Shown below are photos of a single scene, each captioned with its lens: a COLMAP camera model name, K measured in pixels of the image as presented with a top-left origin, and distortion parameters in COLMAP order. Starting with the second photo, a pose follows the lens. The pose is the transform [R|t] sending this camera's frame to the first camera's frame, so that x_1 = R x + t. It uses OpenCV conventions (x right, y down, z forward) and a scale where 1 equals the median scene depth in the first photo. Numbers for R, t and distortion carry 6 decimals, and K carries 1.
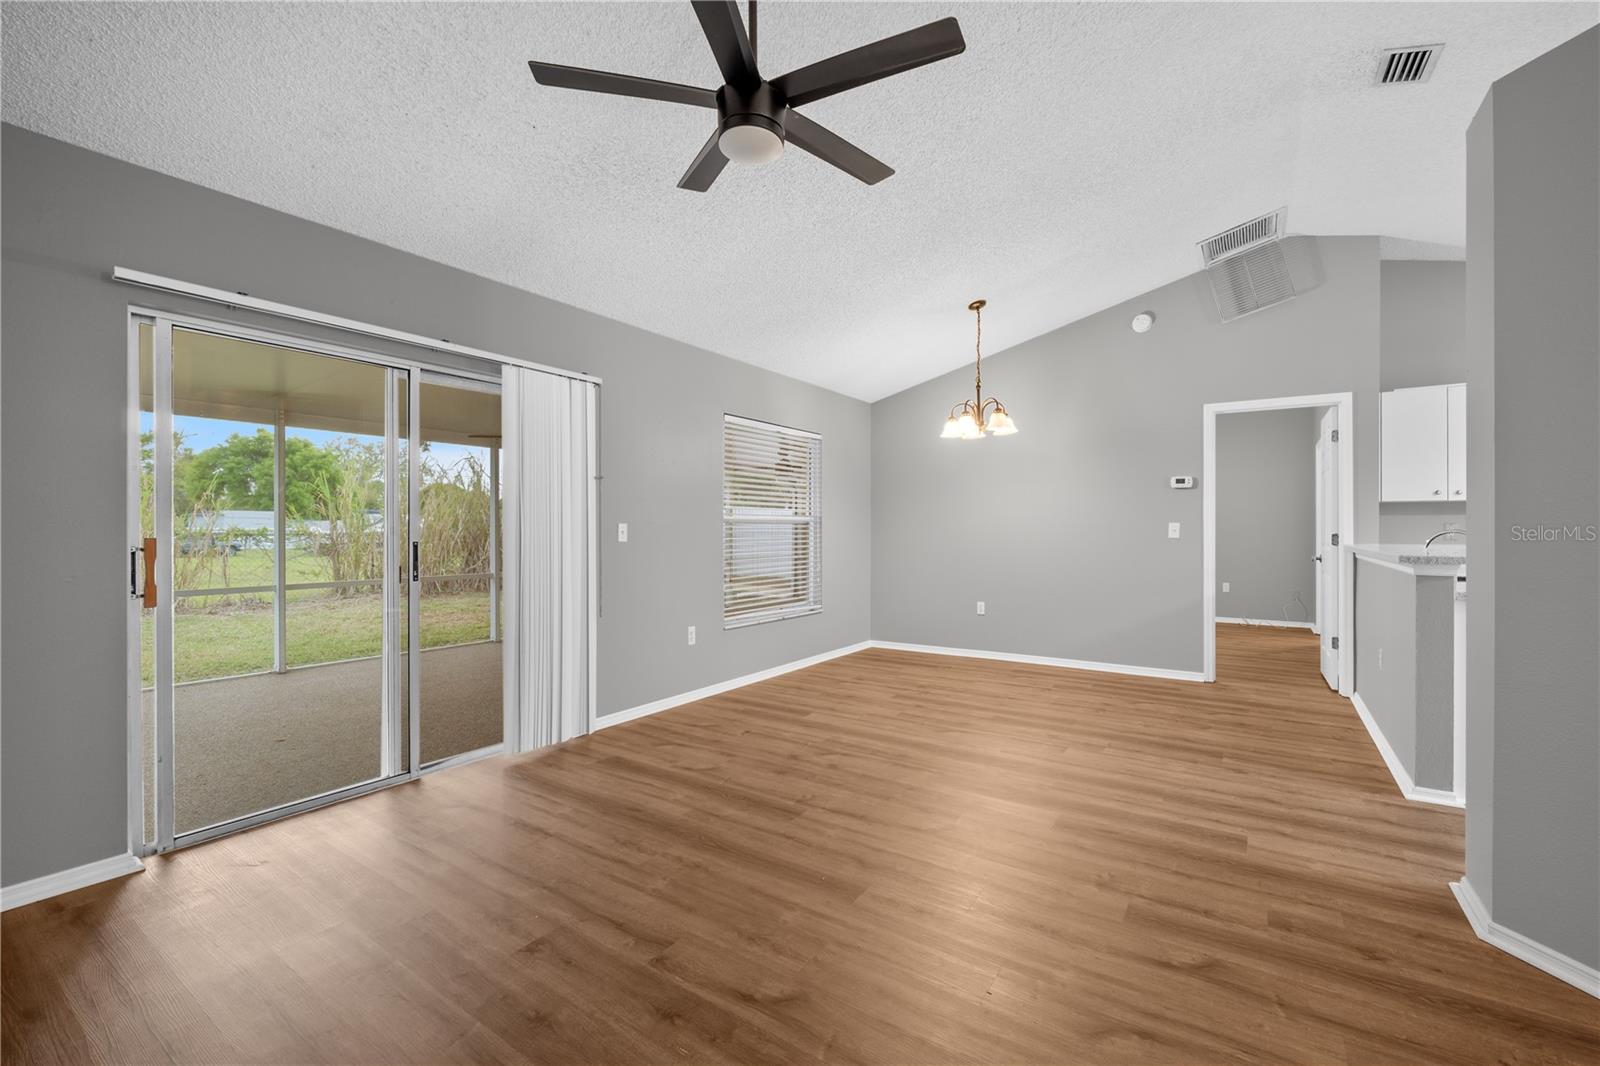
lens RADIAL K [[660.6, 0, 811.2], [0, 660.6, 532.8], [0, 0, 1]] dist [-0.010022, -0.000146]
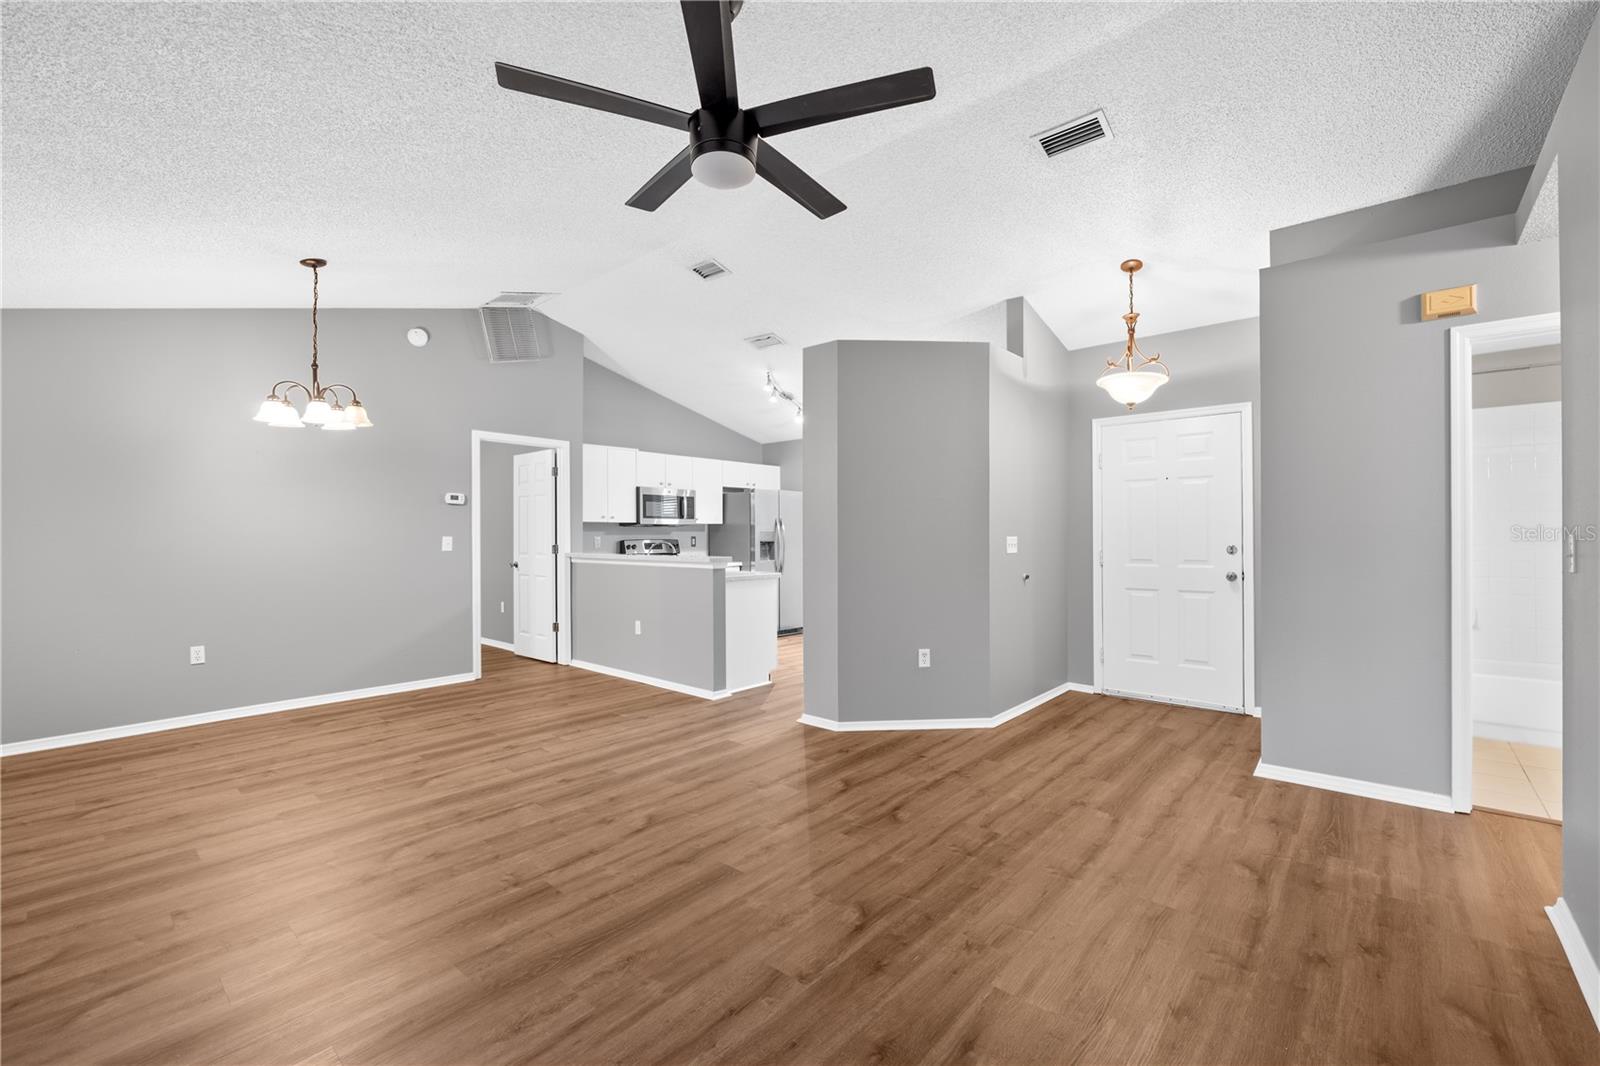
lens RADIAL K [[669.3, 0, 796.0], [0, 669.3, 535.2], [0, 0, 1]] dist [-0.001499, -0.000537]
pose [[0.137051, 0.001931, 0.990562, -0.501417], [0.008527, 0.999959, -0.003130, -0.010893], [-0.990527, 0.008875, 0.137029, 0.345423]]
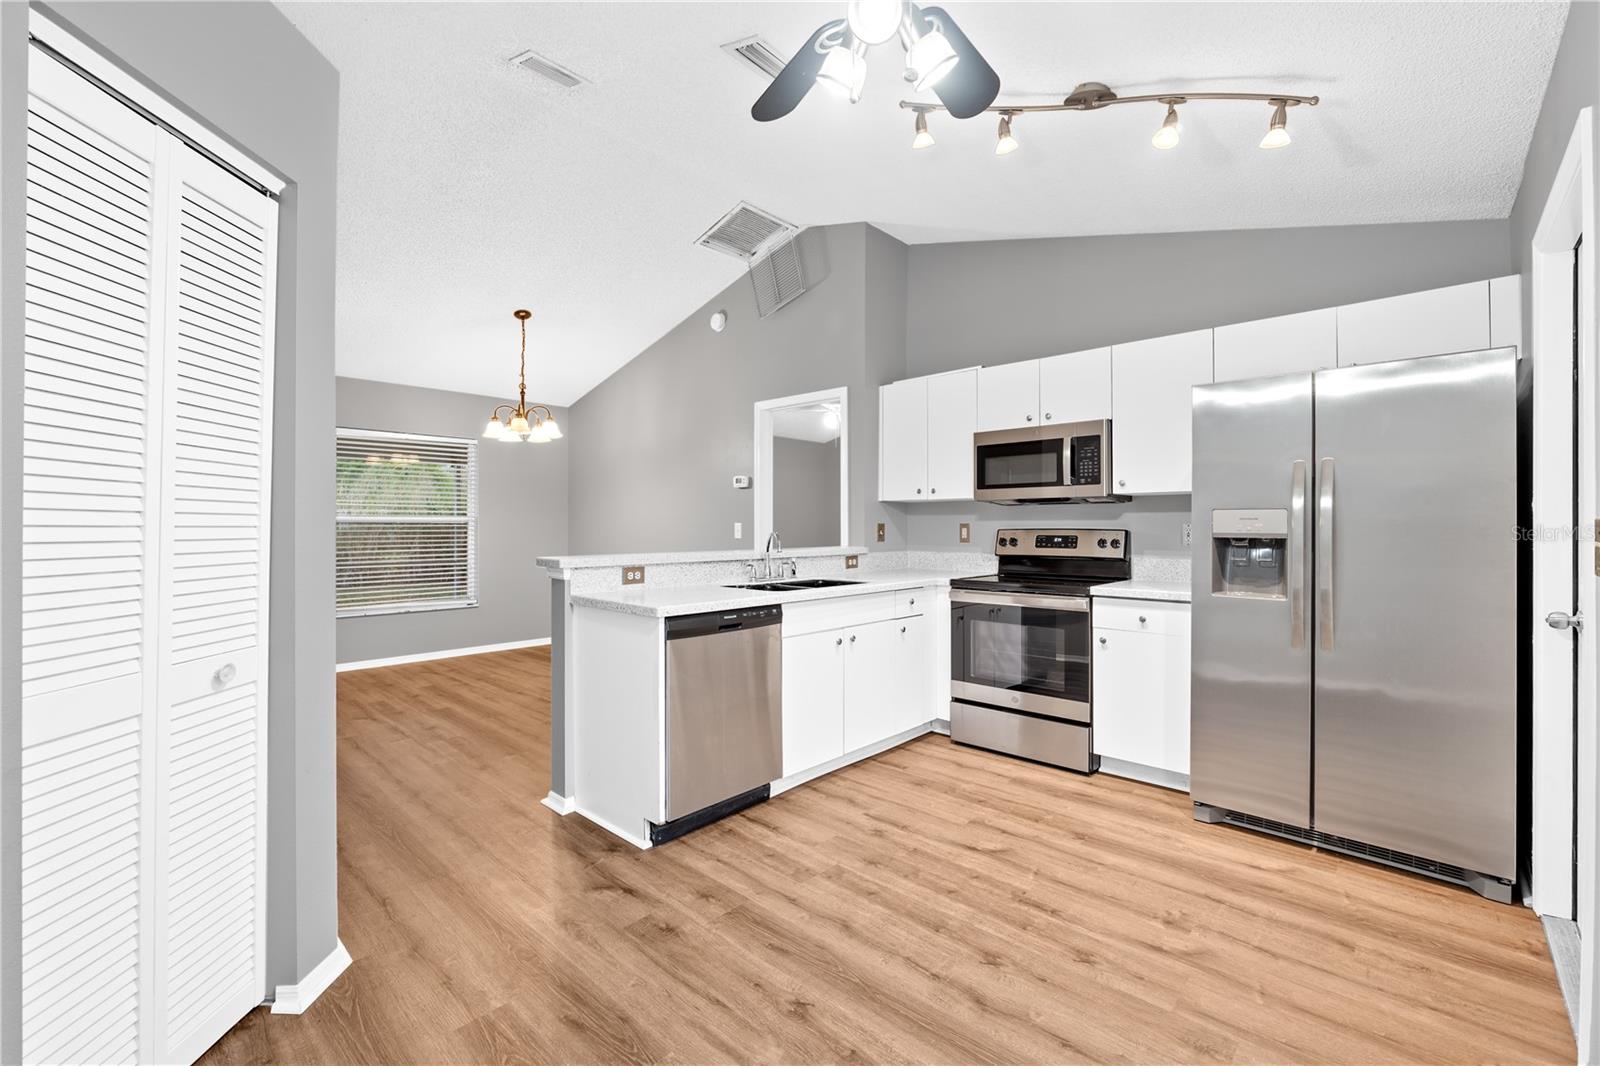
lens RADIAL K [[669.3, 0, 796.0], [0, 669.3, 535.2], [0, 0, 1]] dist [-0.001499, -0.000537]
pose [[0.986455, 0.007498, -0.163861, 0.926179], [-0.007217, 0.999971, 0.002309, 0.000013], [0.163874, -0.001095, 0.986481, 0.025986]]
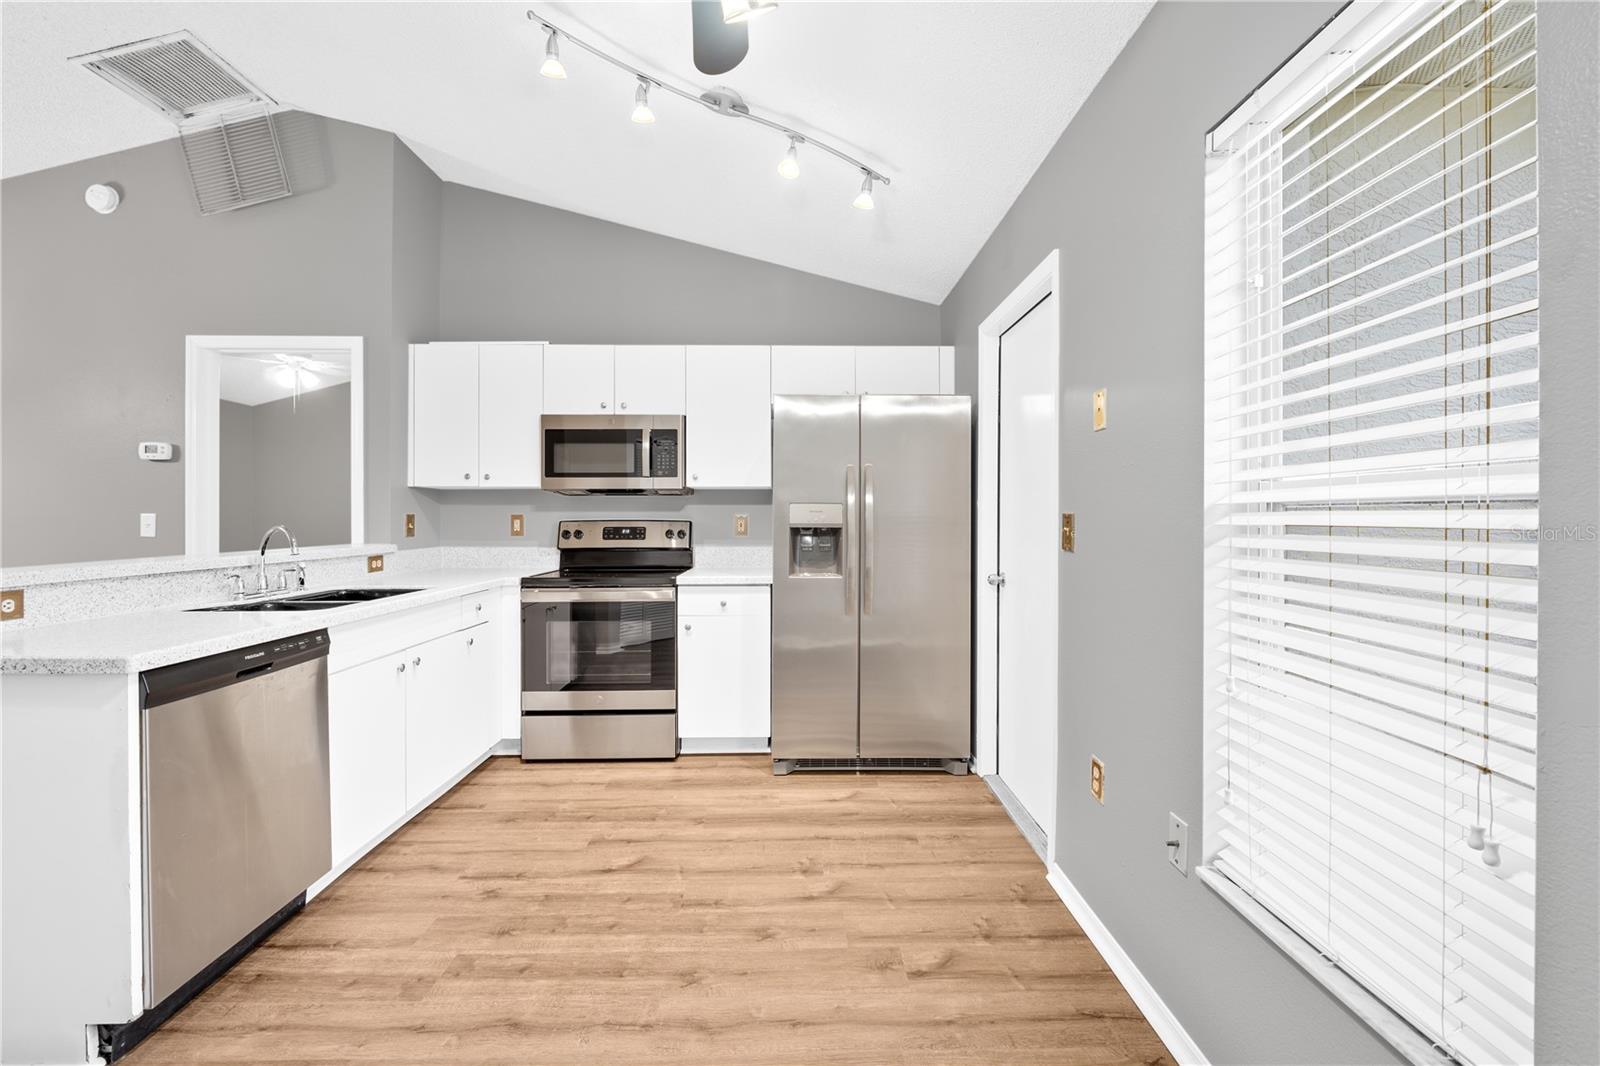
lens RADIAL K [[677.5, 0, 806.4], [0, 677.5, 527.2], [0, 0, 1]] dist [-0.003585, -0.000492]
pose [[0.820805, -0.004101, 0.571194, 0.812843], [0.003343, 0.999992, 0.002376, -0.000958], [-0.571199, -0.000041, 0.820811, 0.090533]]
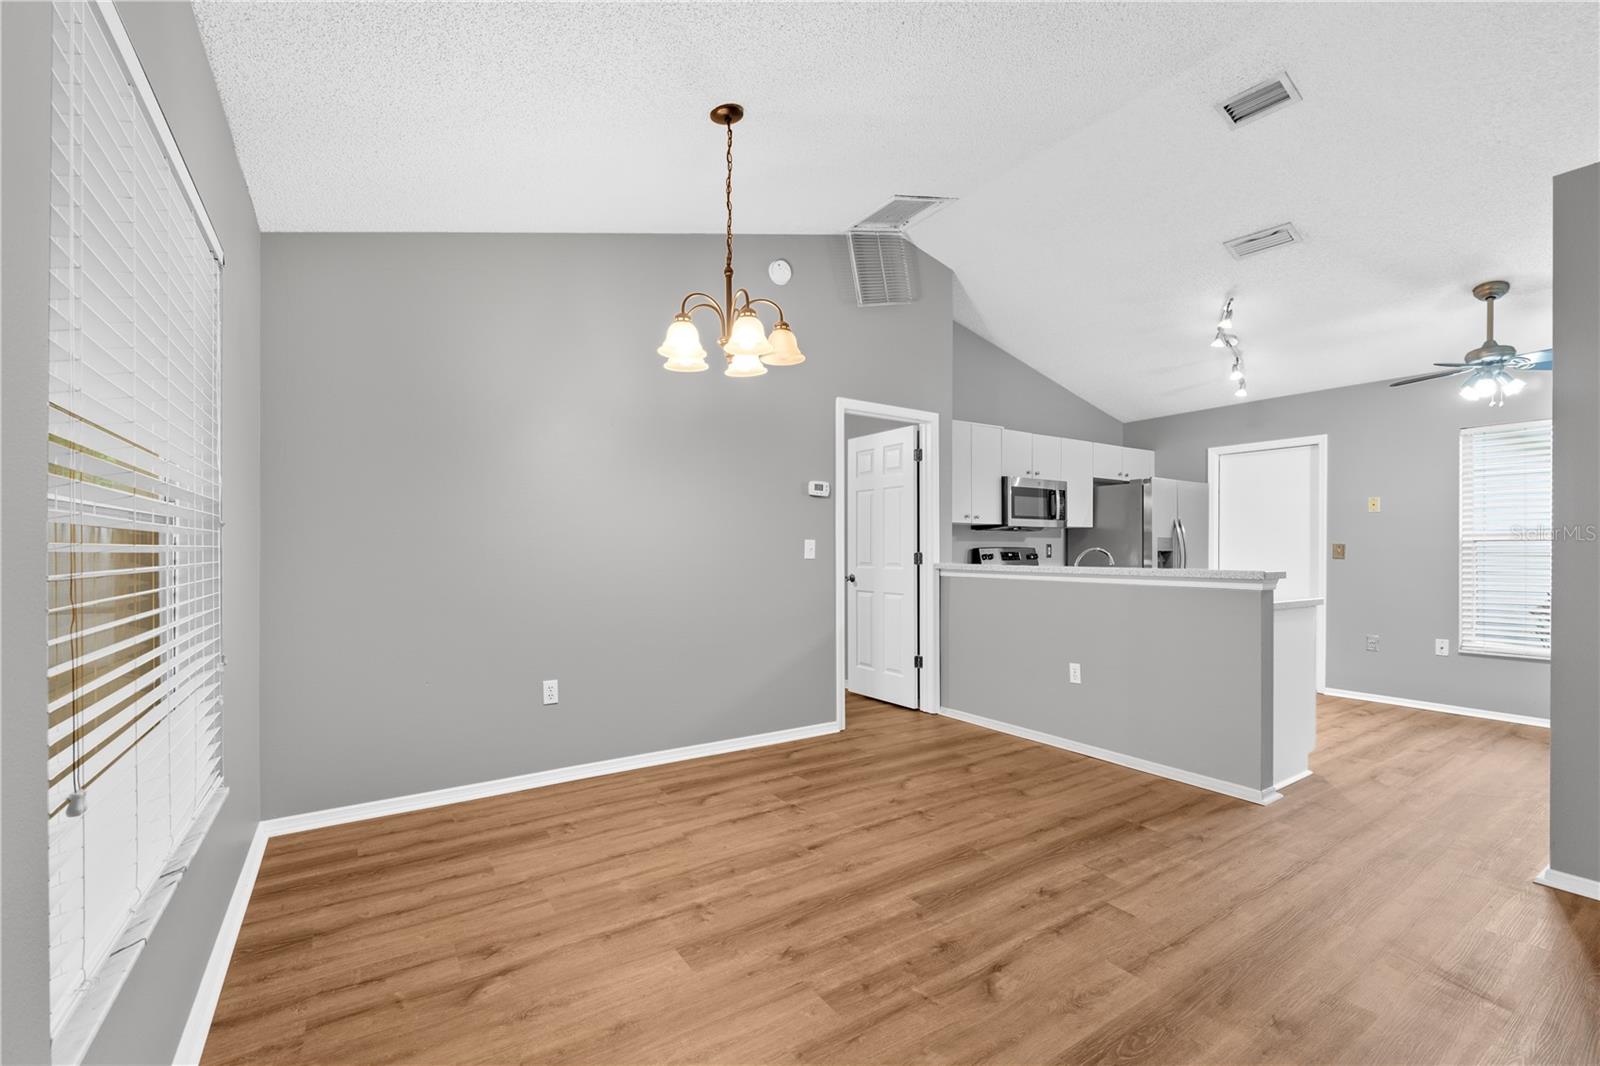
lens RADIAL K [[678.4, 0, 794.7], [0, 678.4, 553.0], [0, 0, 1]] dist [-0.003004, -0.000304]
pose [[0.391030, -0.000601, 0.920378, -0.237044], [0.003869, 0.999992, -0.000991, 0.001924], [-0.920370, 0.003949, 0.391029, 0.805915]]
